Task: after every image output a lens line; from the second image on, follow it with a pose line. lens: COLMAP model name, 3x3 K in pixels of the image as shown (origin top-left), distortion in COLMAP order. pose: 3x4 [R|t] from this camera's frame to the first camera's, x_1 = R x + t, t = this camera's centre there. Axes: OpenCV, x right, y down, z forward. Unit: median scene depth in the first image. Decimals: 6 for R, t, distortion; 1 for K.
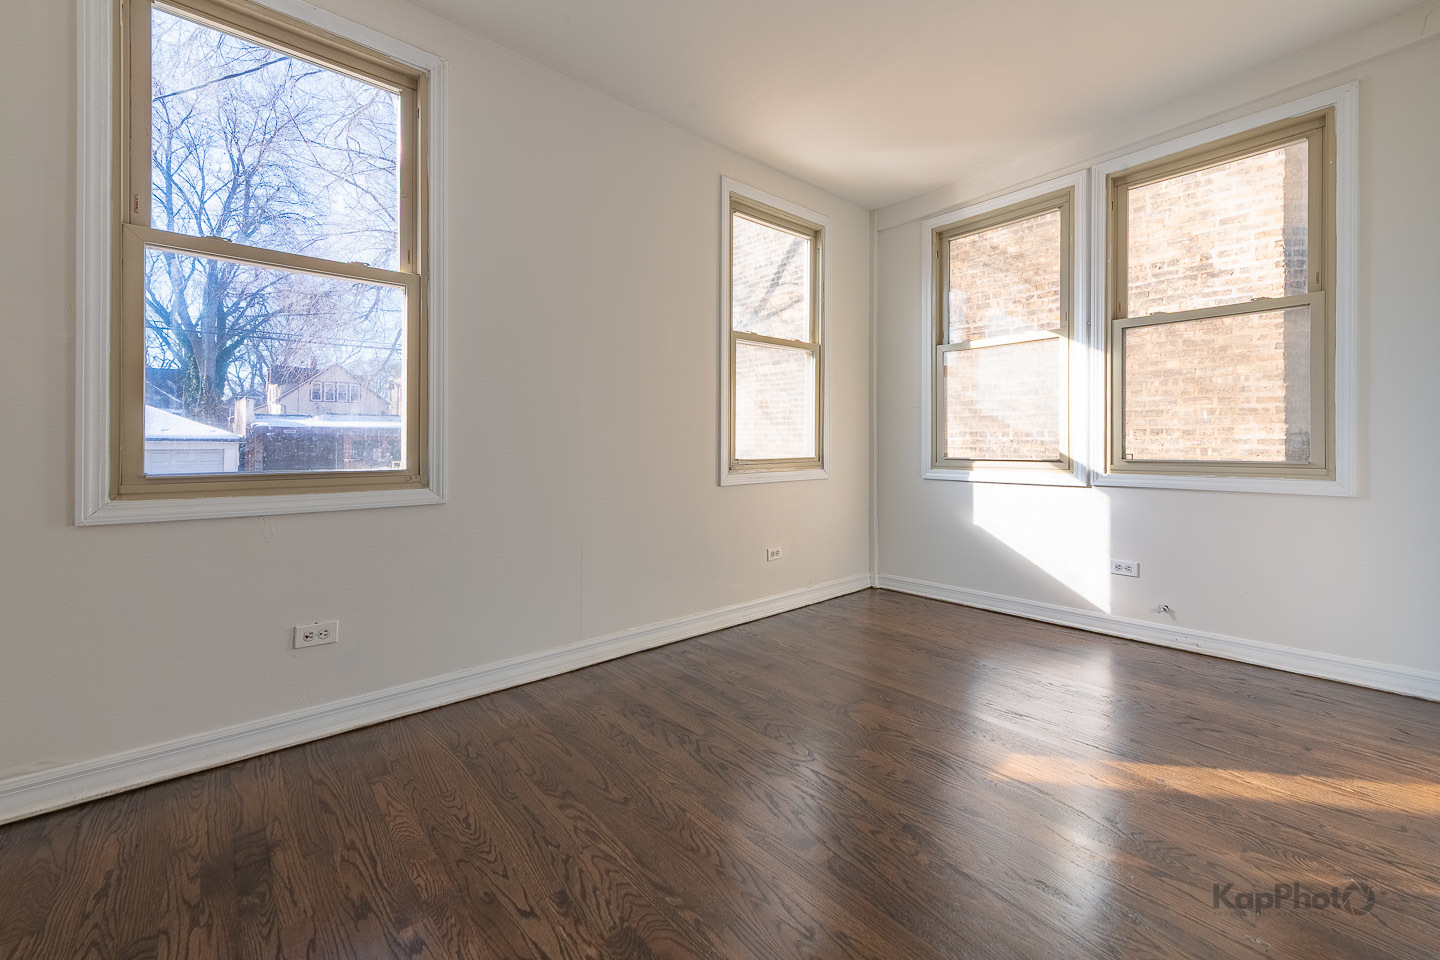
lens RADIAL K [[588.7, 0, 720.5], [0, 588.7, 440.0], [0, 0, 1]] dist [0.012942, -0.008881]
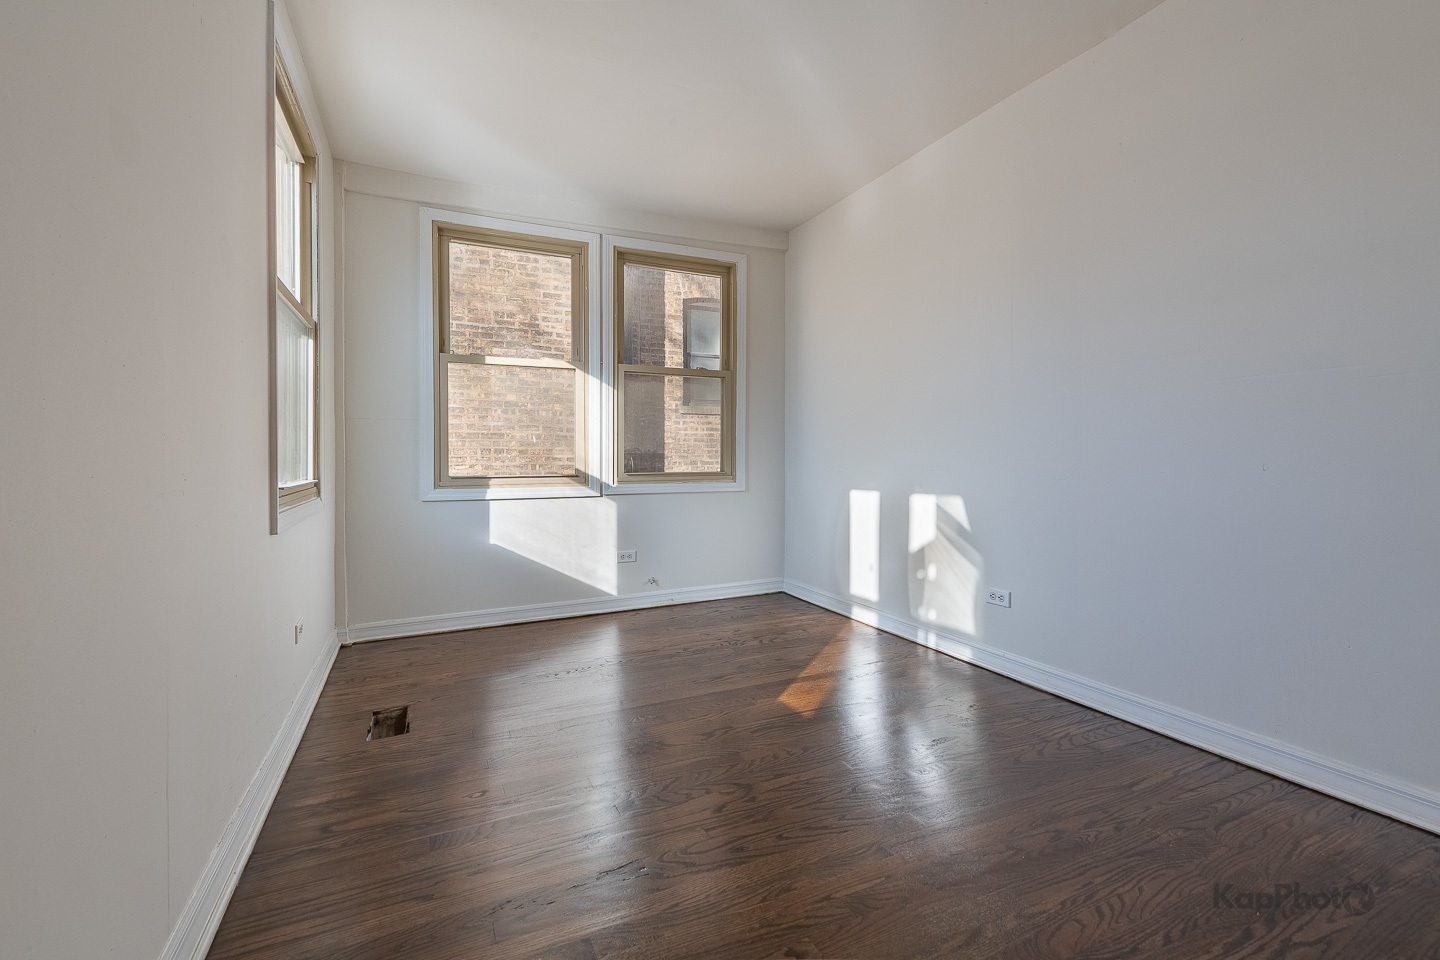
lens RADIAL K [[552.1, 0, 722.0], [0, 552.1, 465.3], [0, 0, 1]] dist [0.002791, -0.000119]
pose [[0.307607, -0.008424, 0.951476, -0.327707], [-0.003984, 0.999941, 0.010142, 0.002253], [-0.951505, -0.006910, 0.307555, 0.349241]]
